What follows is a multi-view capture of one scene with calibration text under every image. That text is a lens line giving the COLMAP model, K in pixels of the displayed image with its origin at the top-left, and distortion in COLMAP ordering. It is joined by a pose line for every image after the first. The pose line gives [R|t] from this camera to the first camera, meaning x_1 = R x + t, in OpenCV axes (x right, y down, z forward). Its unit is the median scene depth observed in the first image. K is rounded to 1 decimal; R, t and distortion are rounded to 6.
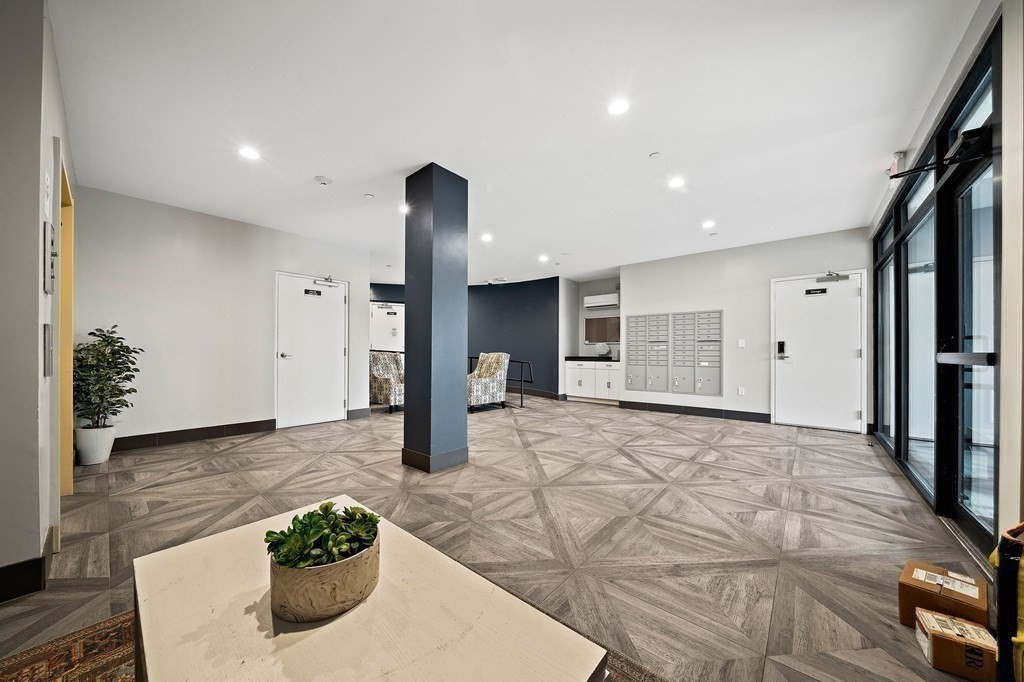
lens RADIAL K [[352.6, 0, 511.2], [0, 352.6, 352.4], [0, 0, 1]] dist [-0.001702, -0.000030]
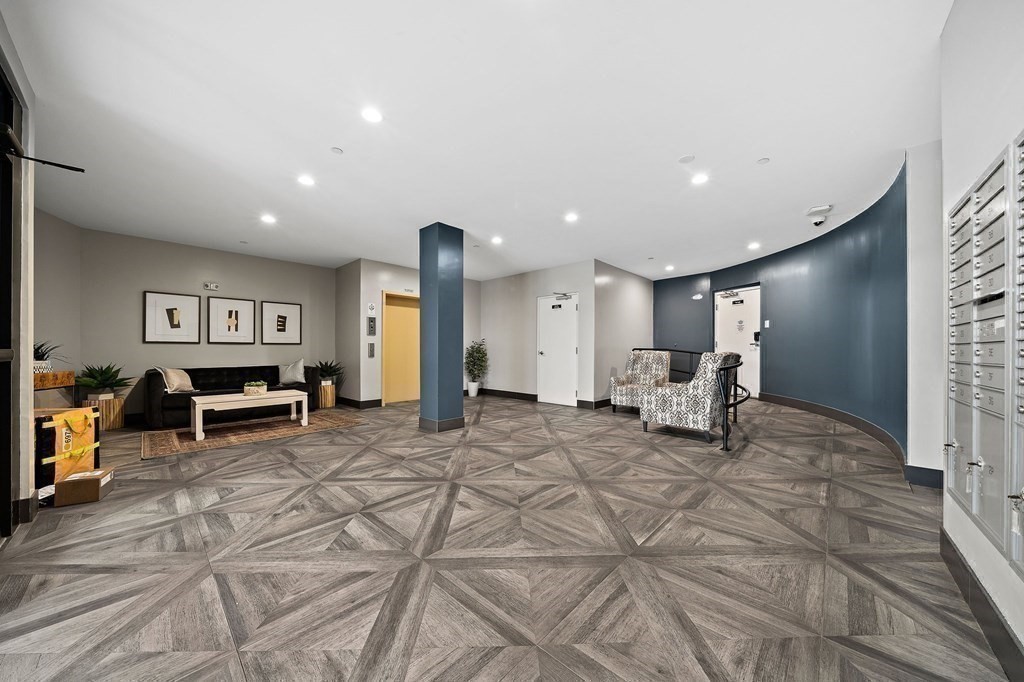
lens RADIAL K [[352.6, 0, 511.2], [0, 352.6, 352.4], [0, 0, 1]] dist [-0.001702, -0.000030]
pose [[-0.059621, 0.002722, -0.998217, 1.246239], [-0.001591, 0.999995, 0.002822, 0.000805], [0.998220, 0.001756, -0.059616, 1.415523]]
